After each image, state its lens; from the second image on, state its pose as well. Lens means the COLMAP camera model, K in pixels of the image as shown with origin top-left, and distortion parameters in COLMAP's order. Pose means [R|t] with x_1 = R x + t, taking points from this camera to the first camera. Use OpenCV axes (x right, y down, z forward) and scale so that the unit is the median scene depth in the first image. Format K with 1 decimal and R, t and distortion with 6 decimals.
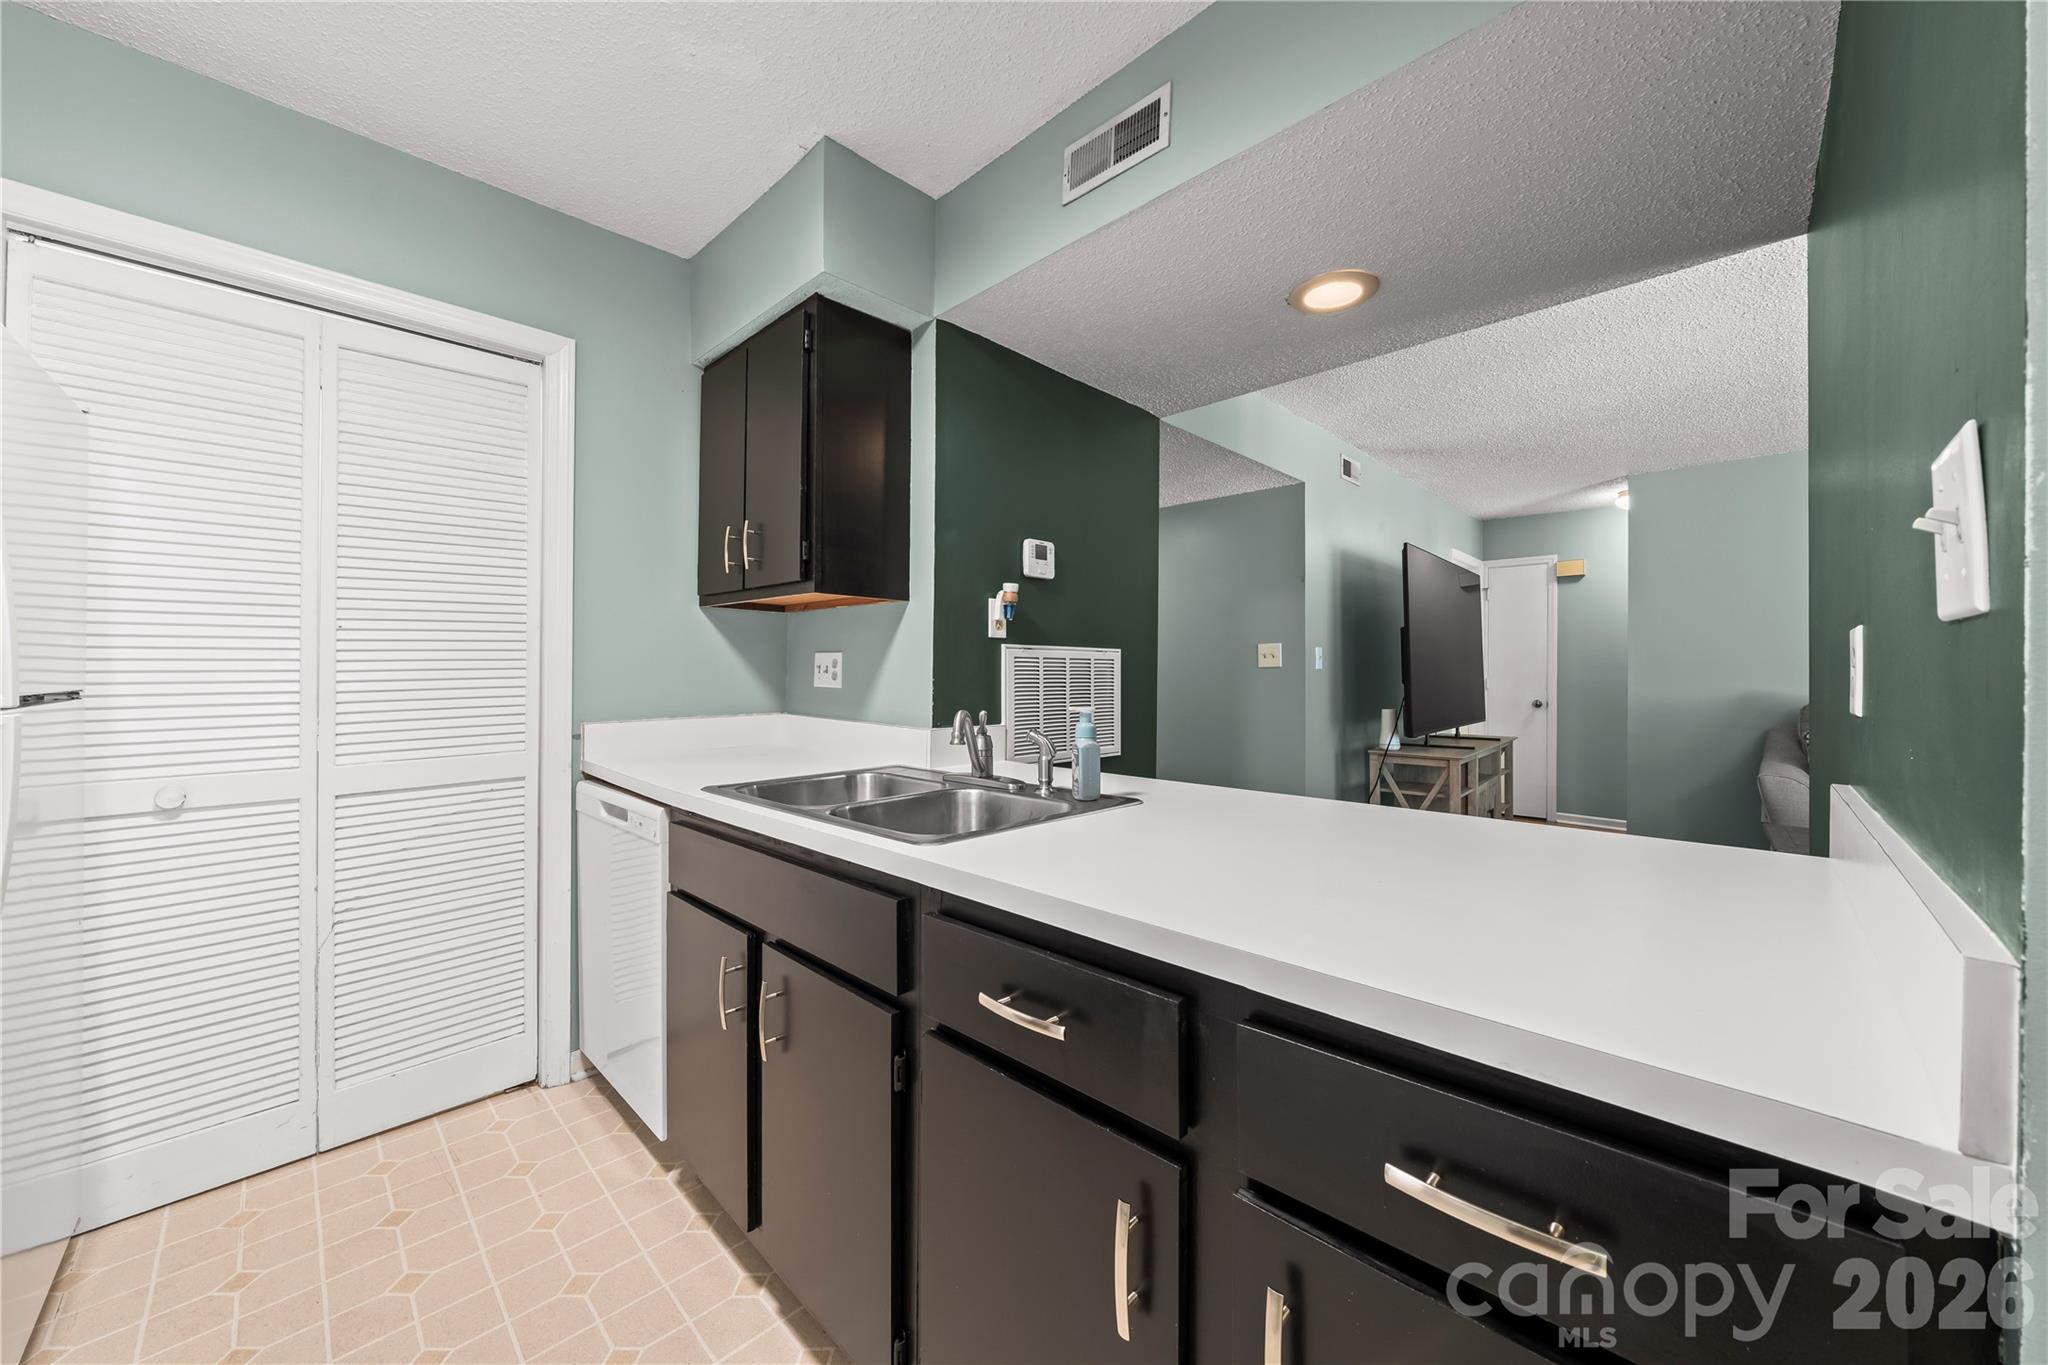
lens RADIAL K [[737.2, 0, 1014.1], [0, 737.2, 666.8], [0, 0, 1]] dist [-0.002014, -0.000183]
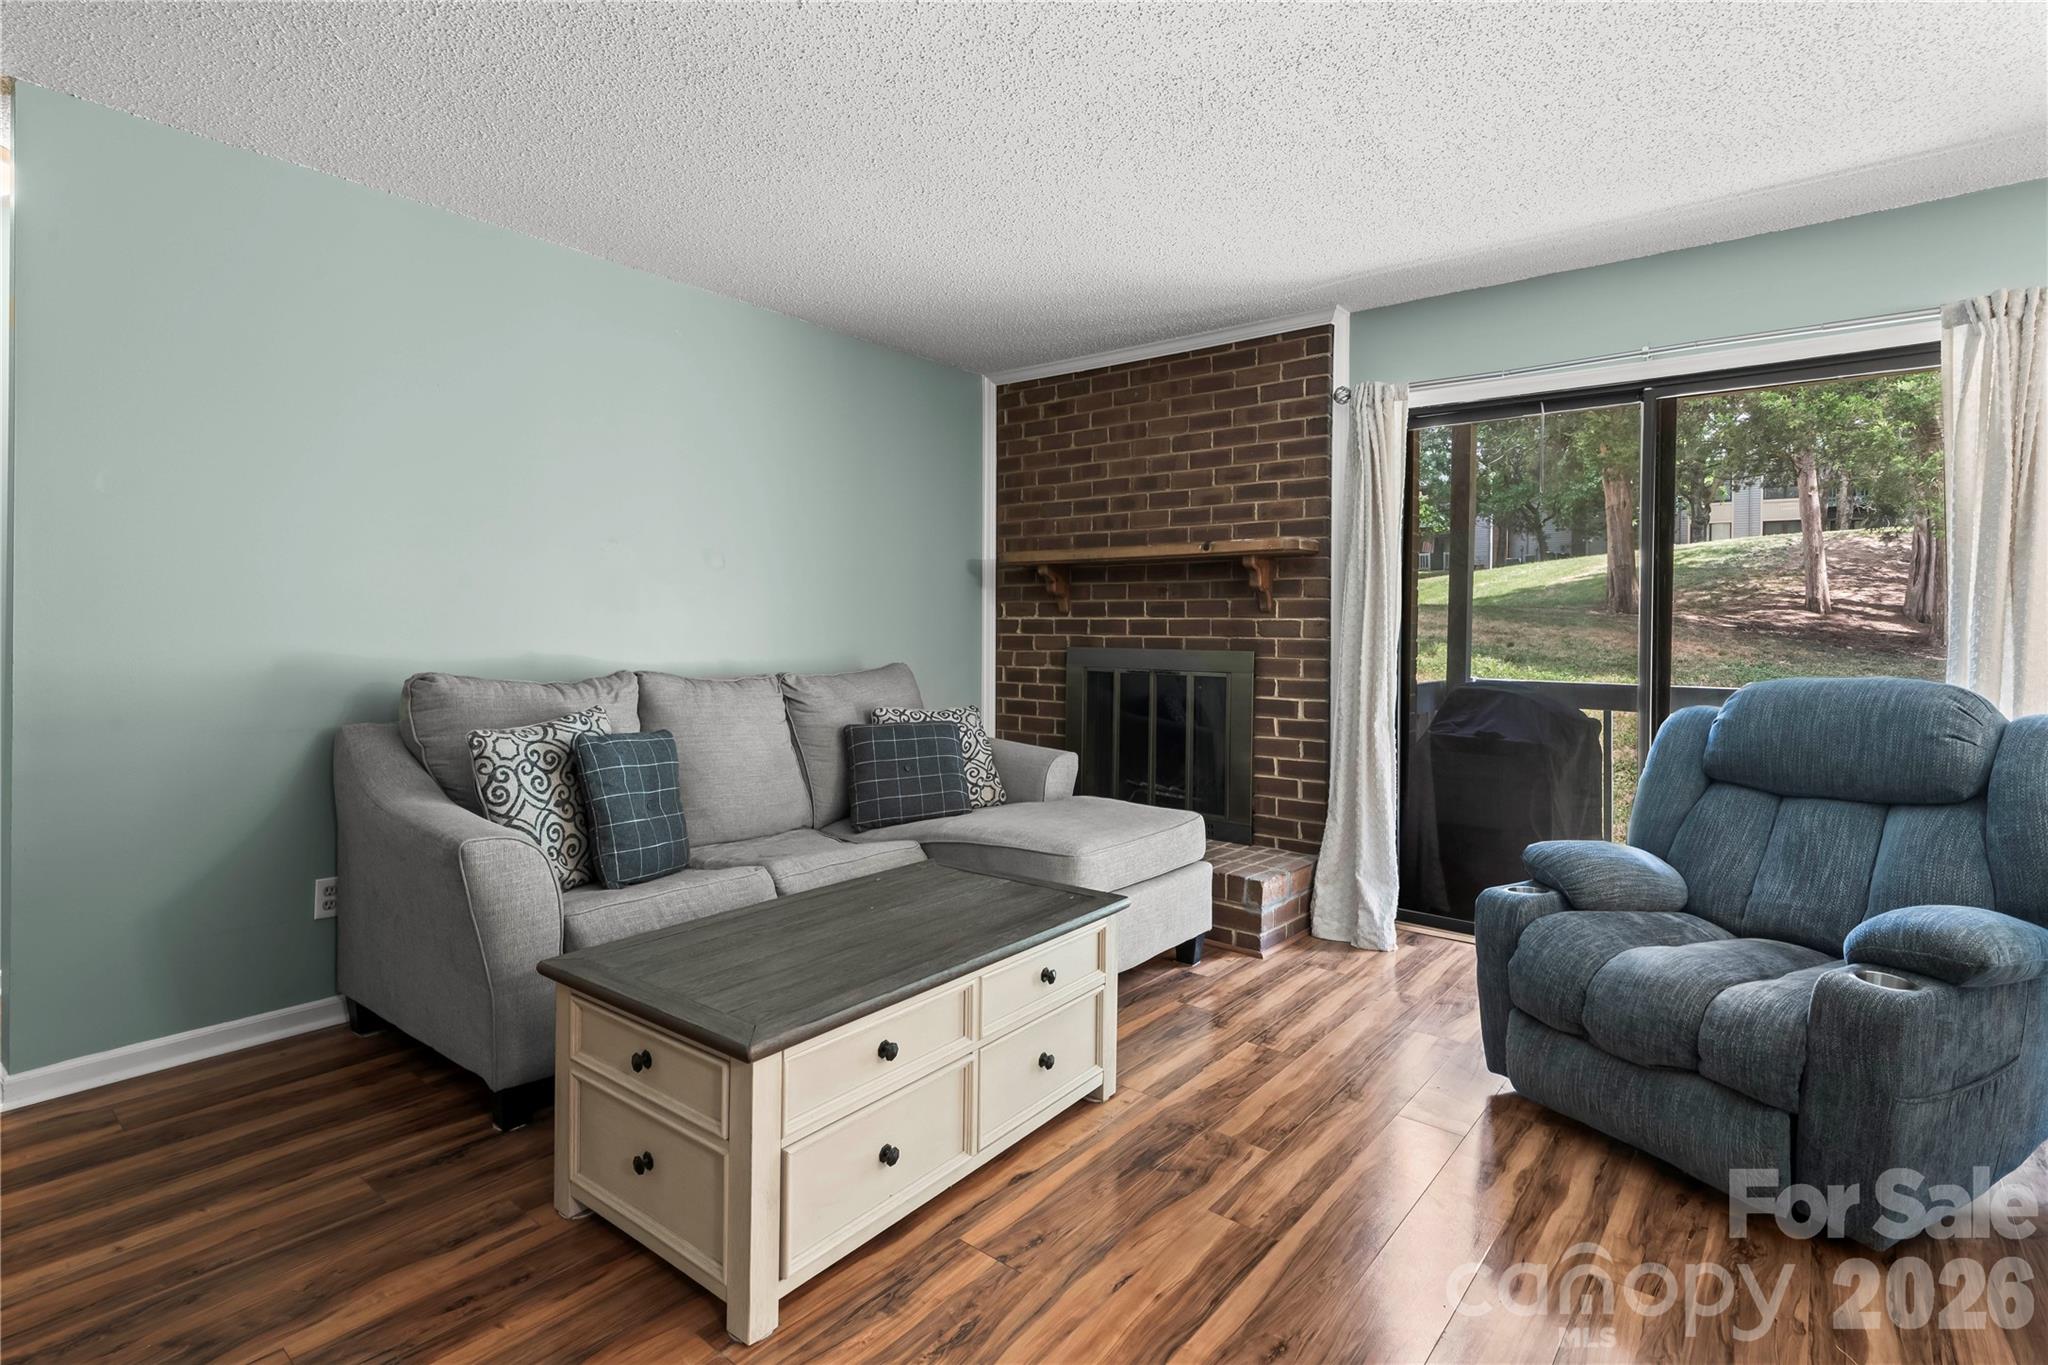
lens RADIAL K [[993.4, 0, 1015.2], [0, 993.4, 642.8], [0, 0, 1]] dist [-0.002470, -0.001096]
pose [[-0.091439, -0.018253, 0.995643, 0.649472], [-0.019679, 0.999670, 0.016519, 0.013438], [-0.995616, -0.018083, -0.091768, 1.226849]]
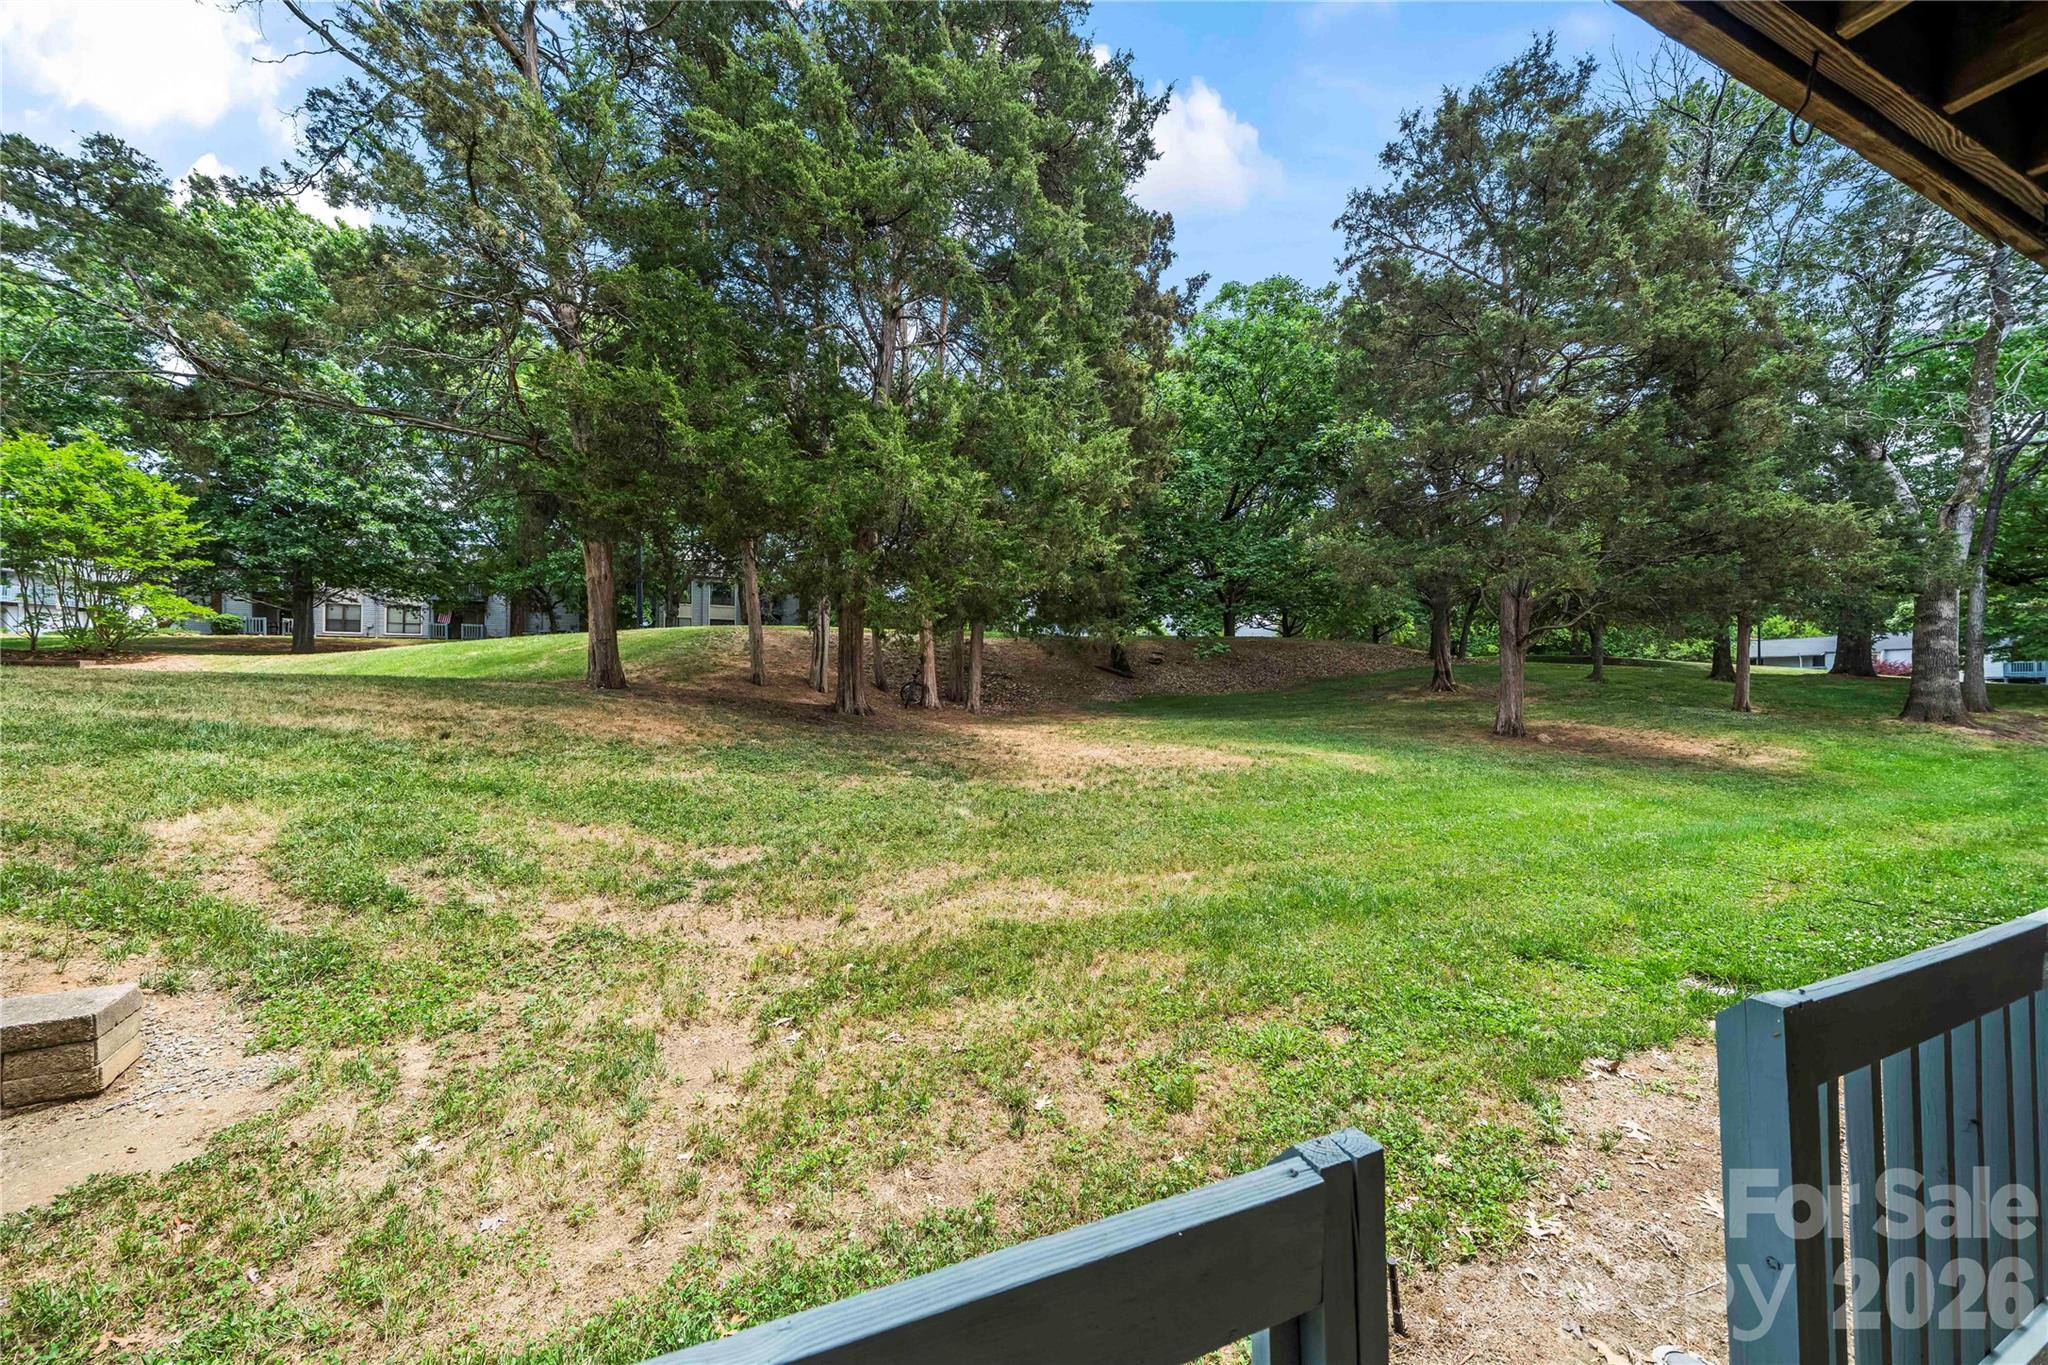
lens RADIAL K [[693.7, 0, 1017.0], [0, 693.7, 685.2], [0, 0, 1]] dist [-0.005517, 0.000075]
pose [[-0.915306, 0.004670, 0.402733, 2.718974], [-0.000658, 0.999914, -0.013090, -0.119027], [-0.402759, -0.012246, -0.915224, -0.459896]]
